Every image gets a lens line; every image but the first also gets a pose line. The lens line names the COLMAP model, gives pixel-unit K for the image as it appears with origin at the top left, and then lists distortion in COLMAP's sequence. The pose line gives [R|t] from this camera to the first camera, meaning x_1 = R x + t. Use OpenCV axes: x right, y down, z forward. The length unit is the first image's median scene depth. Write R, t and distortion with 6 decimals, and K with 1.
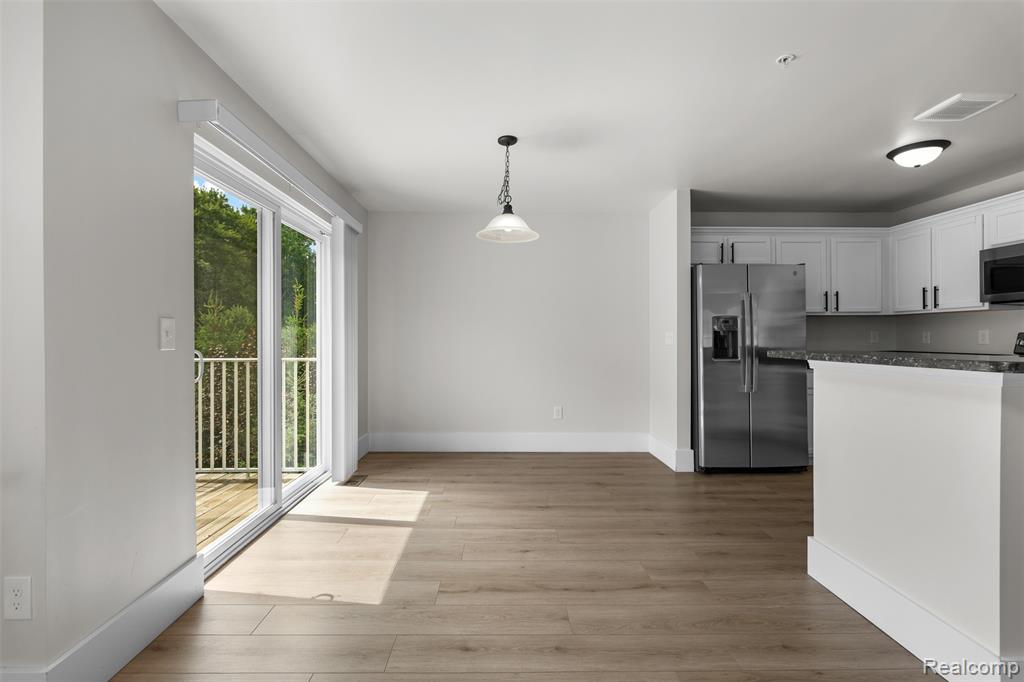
lens RADIAL K [[448.1, 0, 509.2], [0, 448.1, 337.5], [0, 0, 1]] dist [-0.001547, -0.000111]
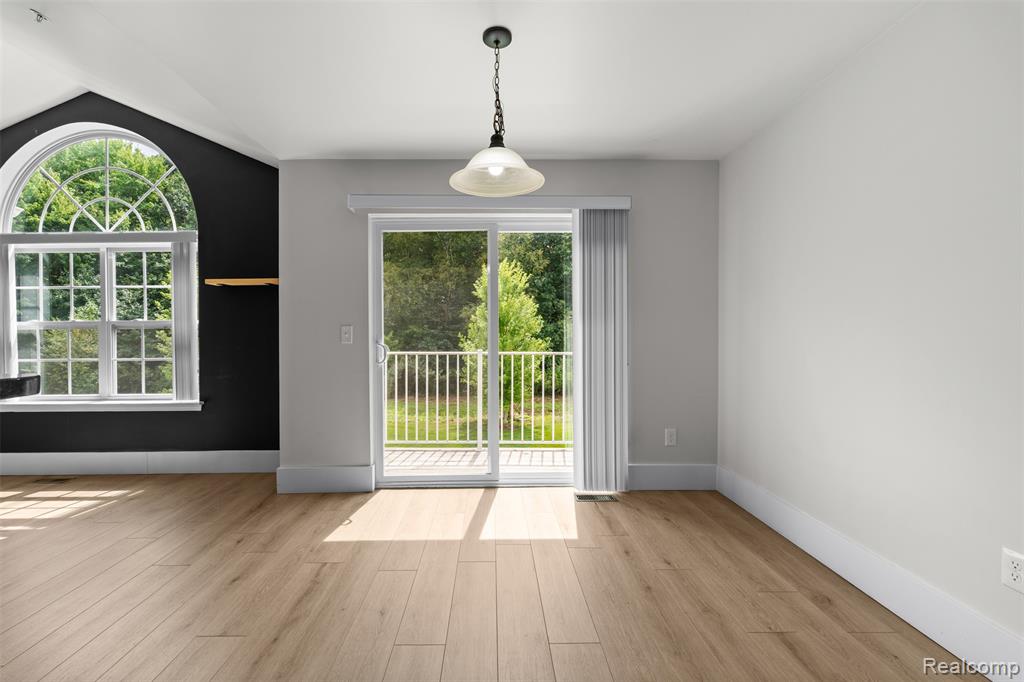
lens RADIAL K [[465.1, 0, 495.1], [0, 465.1, 340.4], [0, 0, 1]] dist [-0.000486, 0.000185]
pose [[-0.017591, 0.007187, -0.999819, 0.535961], [0.004340, 0.999965, 0.007112, 0.004373], [0.999836, -0.004215, -0.017621, 0.784381]]
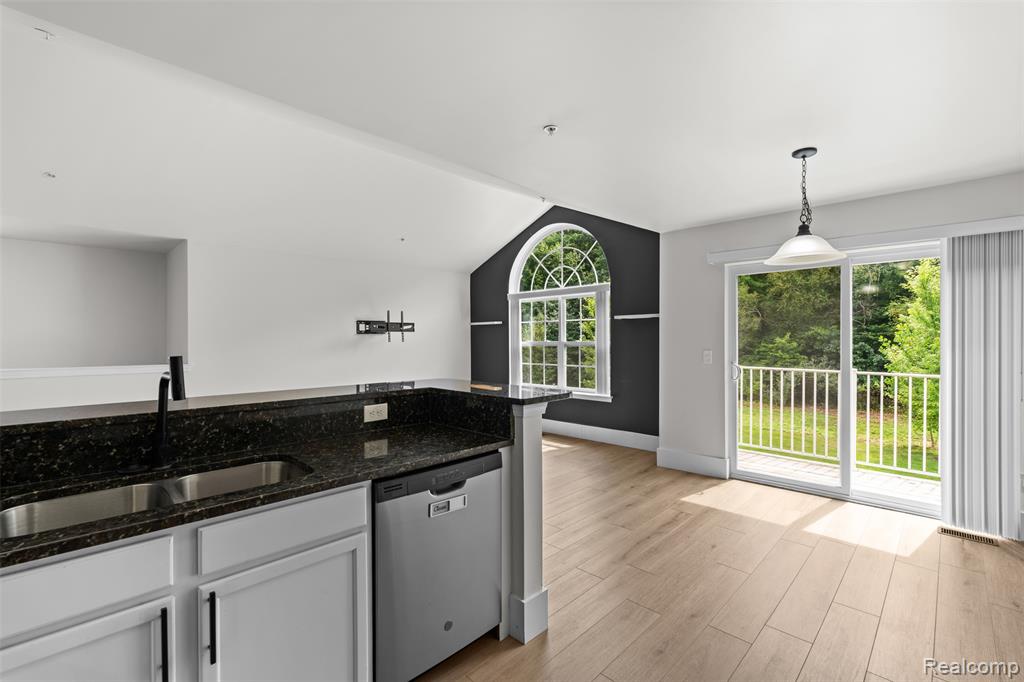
lens RADIAL K [[448.1, 0, 509.2], [0, 448.1, 337.5], [0, 0, 1]] dist [-0.001547, -0.000111]
pose [[-0.718302, -0.000498, -0.695731, 0.817839], [0.001596, 0.999996, -0.002364, -0.051321], [0.695730, -0.002809, -0.718298, 0.960709]]
